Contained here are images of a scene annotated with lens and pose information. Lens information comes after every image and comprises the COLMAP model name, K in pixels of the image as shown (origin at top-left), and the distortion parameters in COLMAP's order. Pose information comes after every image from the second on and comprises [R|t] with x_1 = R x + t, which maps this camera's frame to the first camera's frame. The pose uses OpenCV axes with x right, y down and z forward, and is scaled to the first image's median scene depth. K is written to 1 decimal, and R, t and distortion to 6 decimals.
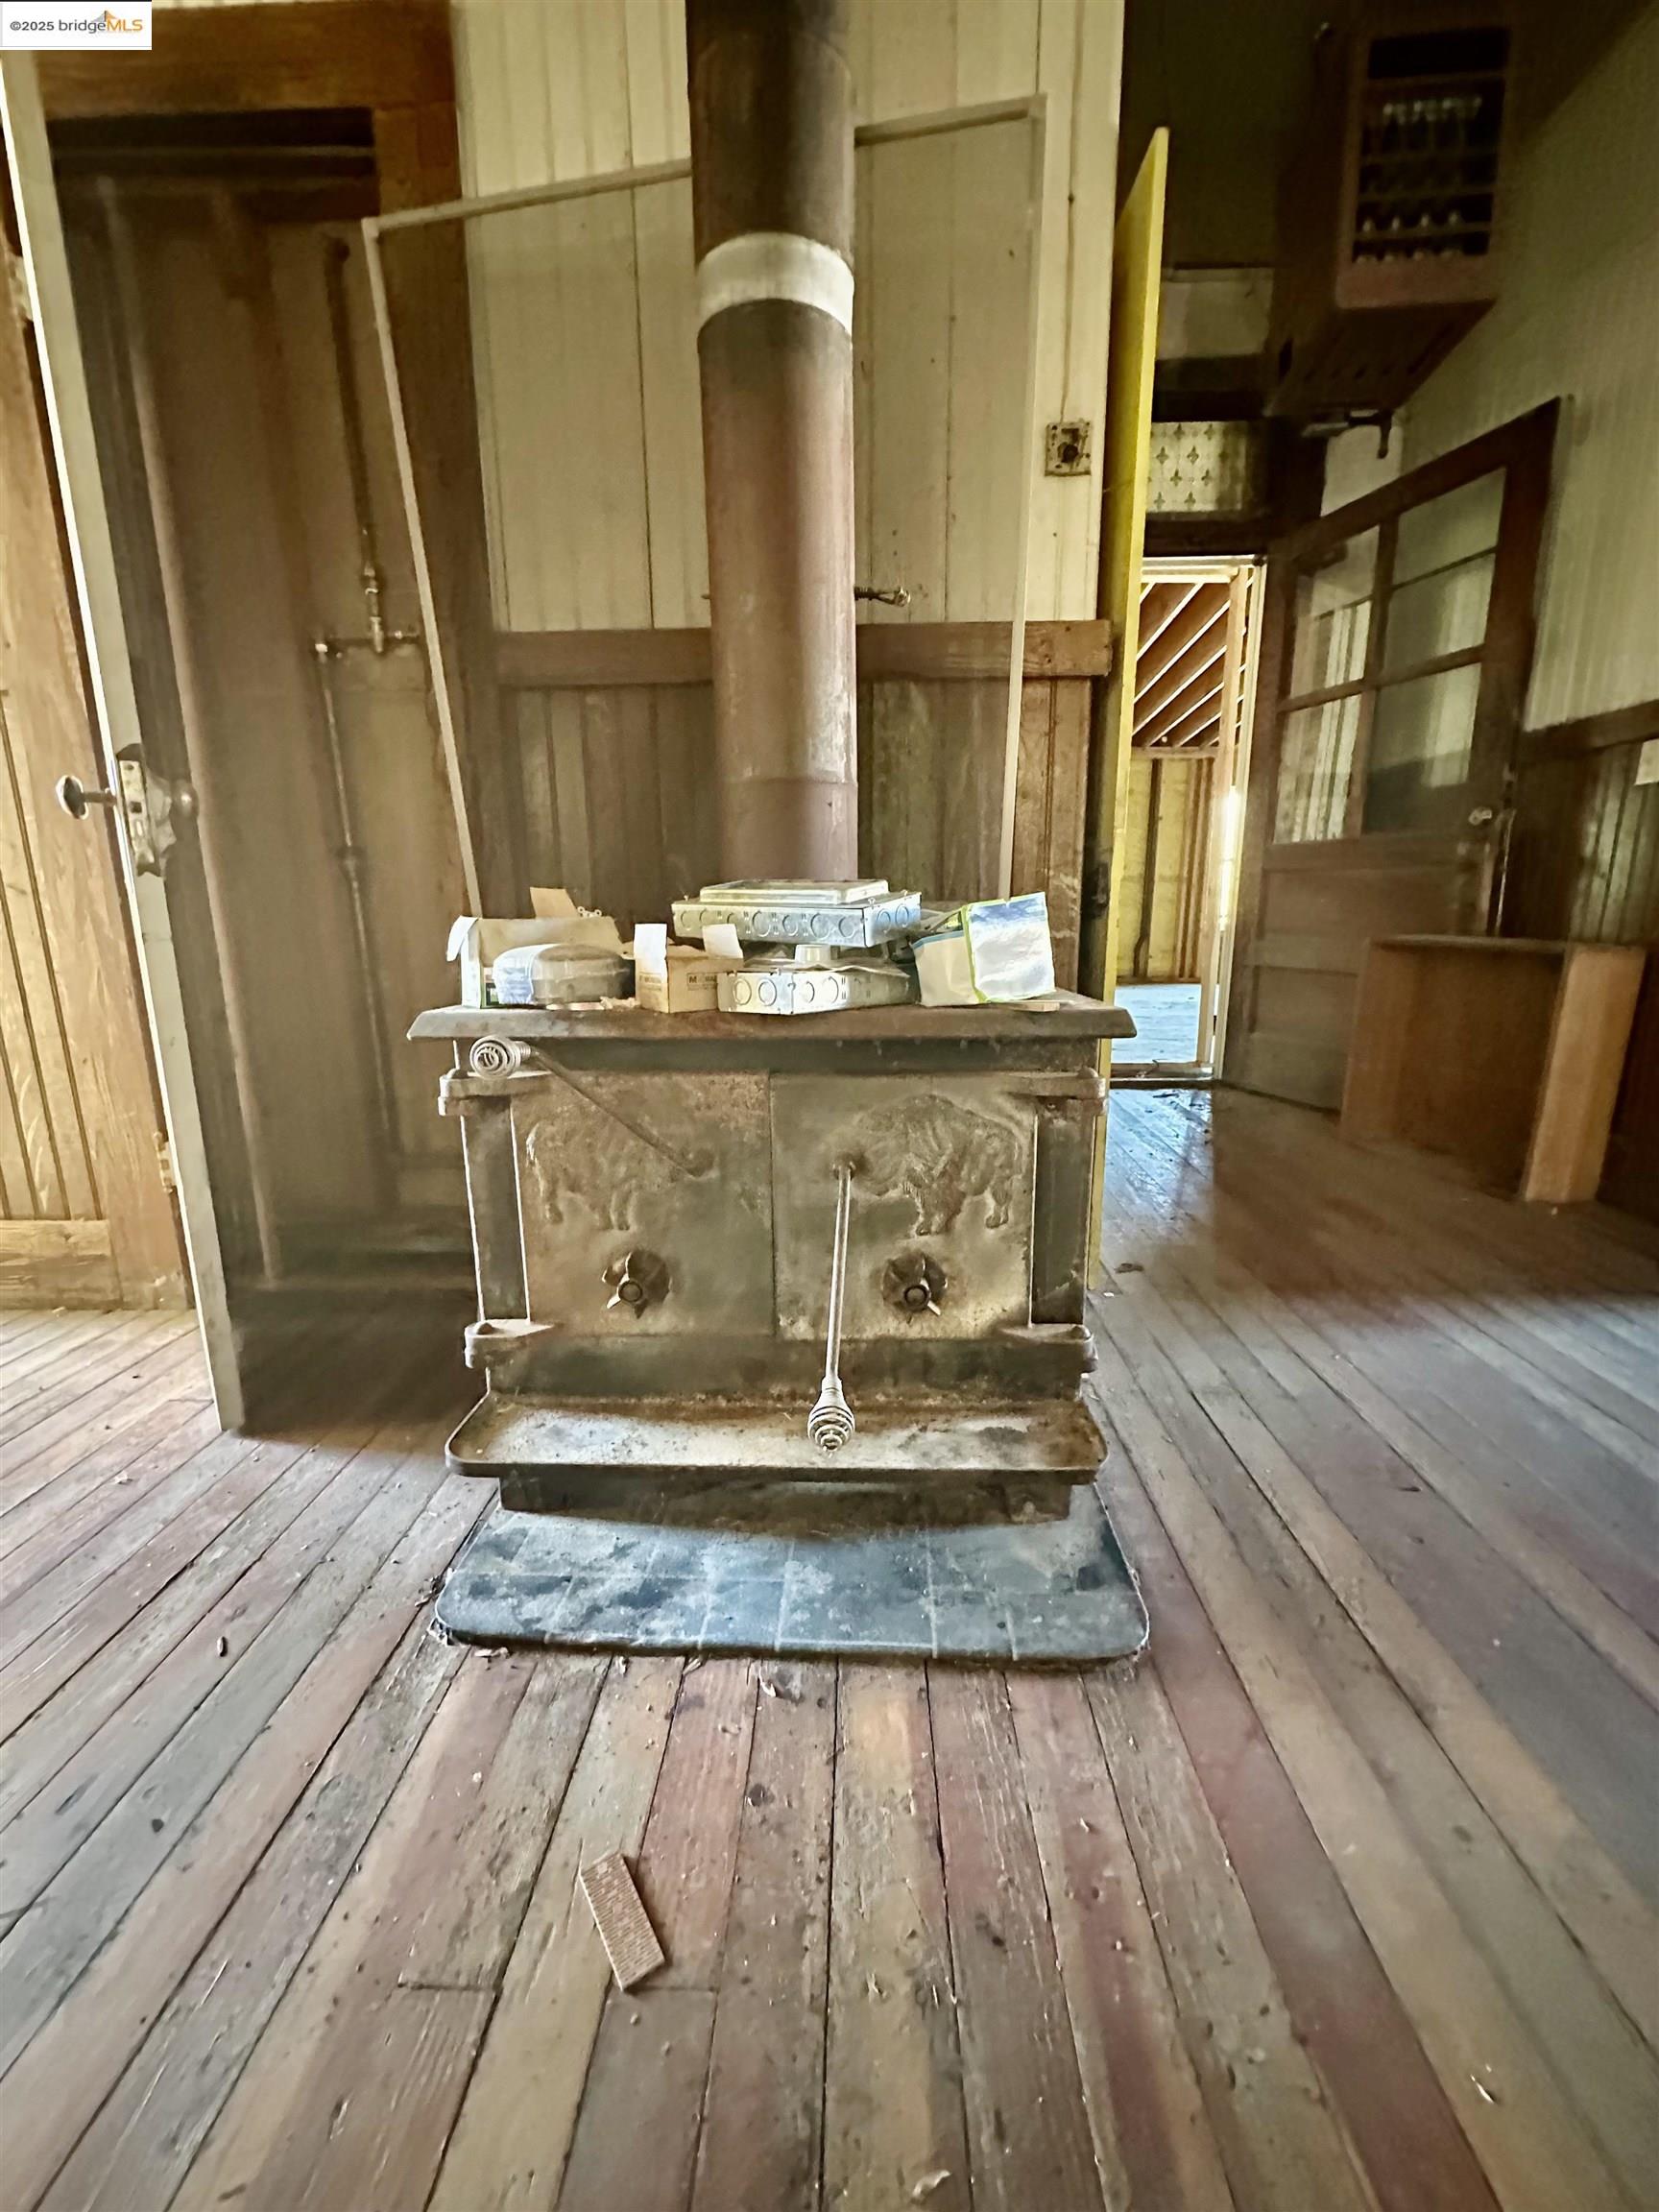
lens RADIAL K [[881.0, 0, 831.4], [0, 881.0, 1100.9], [0, 0, 1]] dist [-0.003735, 0.001002]
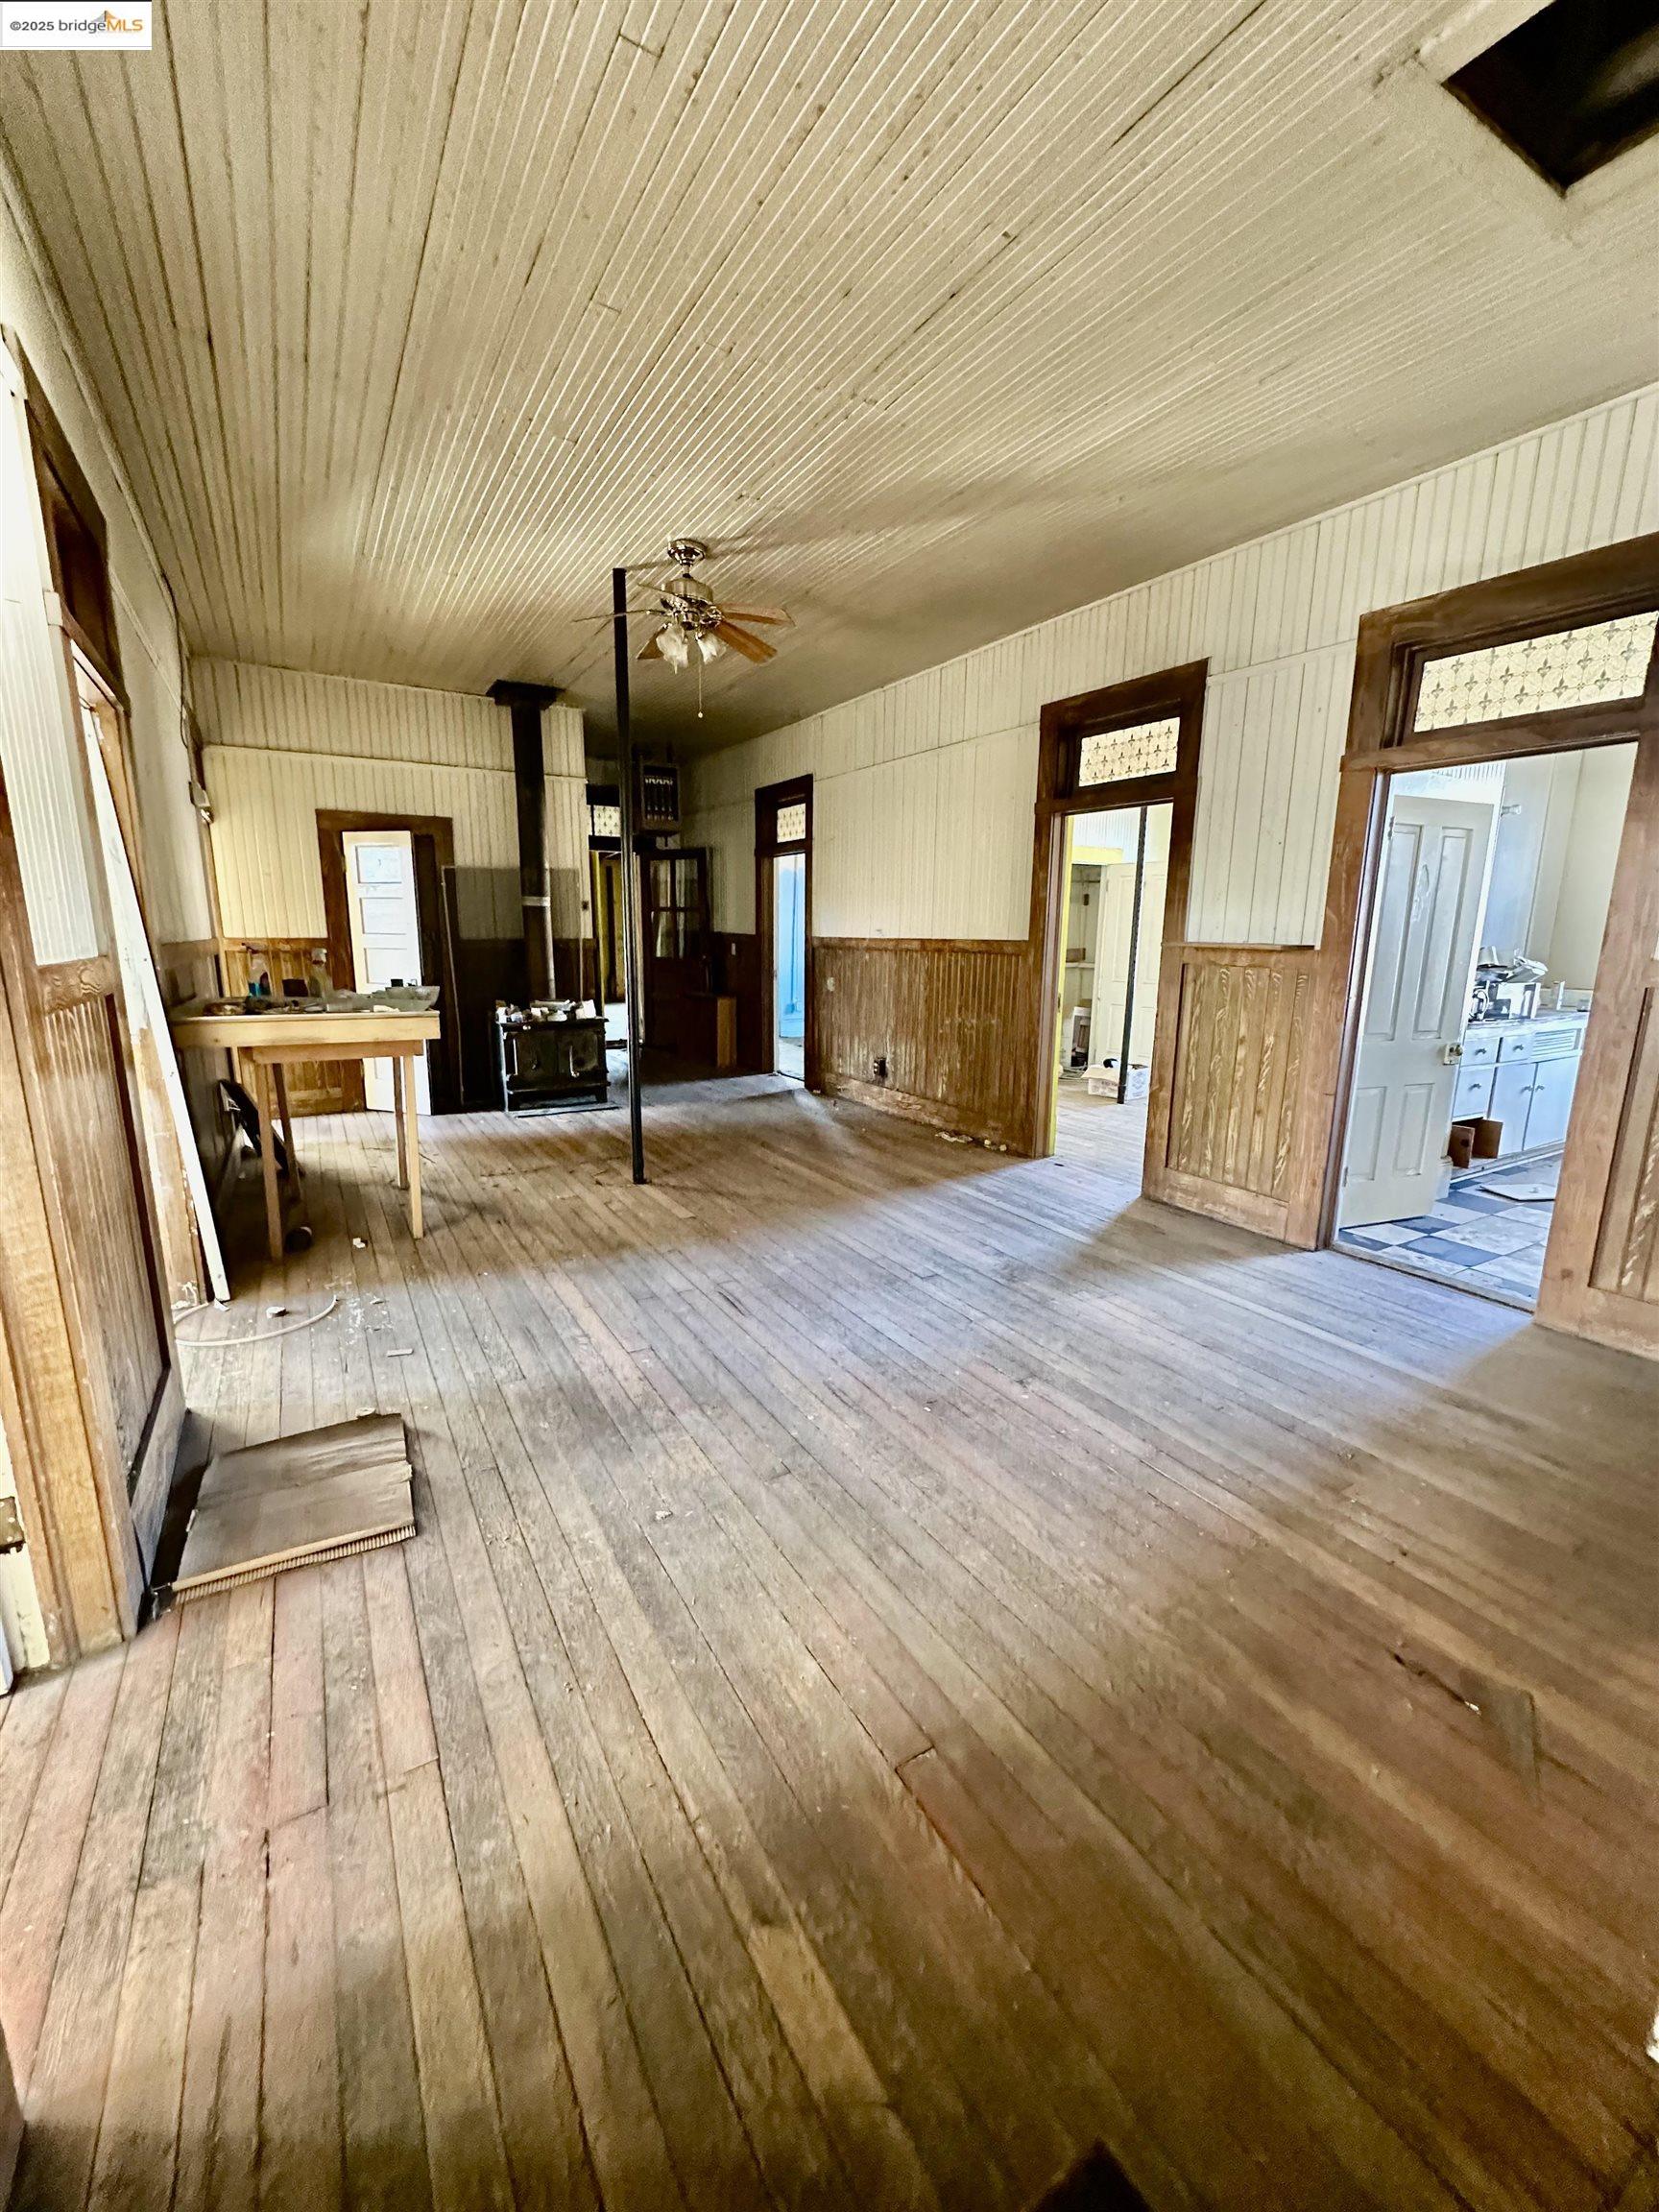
lens RADIAL K [[881.0, 0, 838.1], [0, 881.0, 1113.8], [0, 0, 1]] dist [-0.003735, 0.001002]
pose [[0.835637, -0.098773, 0.540328, -1.656990], [0.095386, 0.994848, 0.034342, 0.484768], [-0.540936, 0.022842, 0.840753, -4.871275]]
